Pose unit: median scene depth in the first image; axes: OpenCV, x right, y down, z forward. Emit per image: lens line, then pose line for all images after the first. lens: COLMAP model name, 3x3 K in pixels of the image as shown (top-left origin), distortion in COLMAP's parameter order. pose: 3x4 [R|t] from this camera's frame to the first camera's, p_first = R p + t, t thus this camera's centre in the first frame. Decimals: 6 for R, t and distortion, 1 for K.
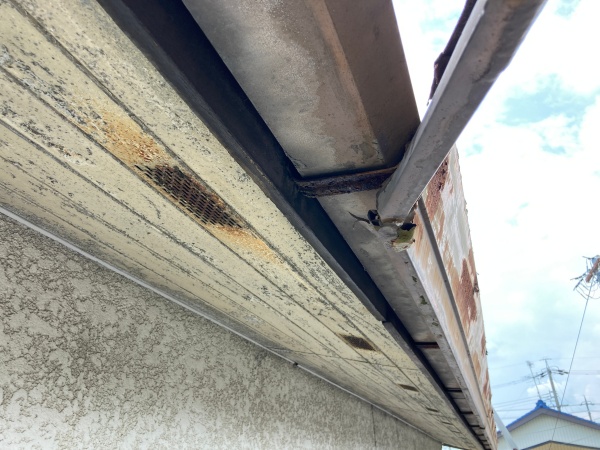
lens RADIAL K [[461.1, 0, 300.0], [0, 461.1, 225.0], [0, 0, 1]] dist [0.026750, -0.078910]
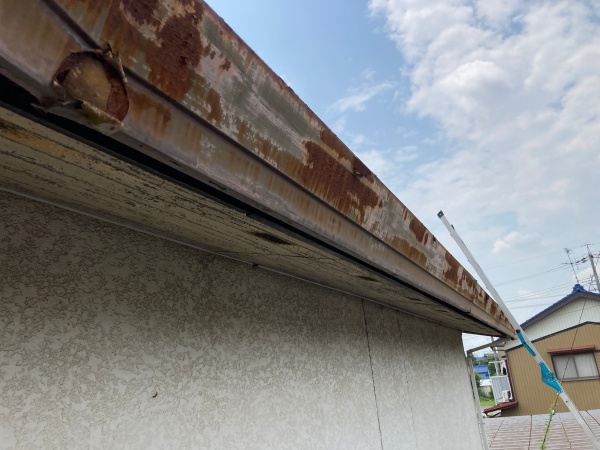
lens RADIAL K [[461.1, 0, 300.0], [0, 461.1, 225.0], [0, 0, 1]] dist [0.026750, -0.078910]
pose [[0.992742, -0.083448, -0.086597, 0.288769], [0.098731, 0.976674, 0.190683, 0.041335], [0.068665, -0.197849, 0.977825, 0.025528]]
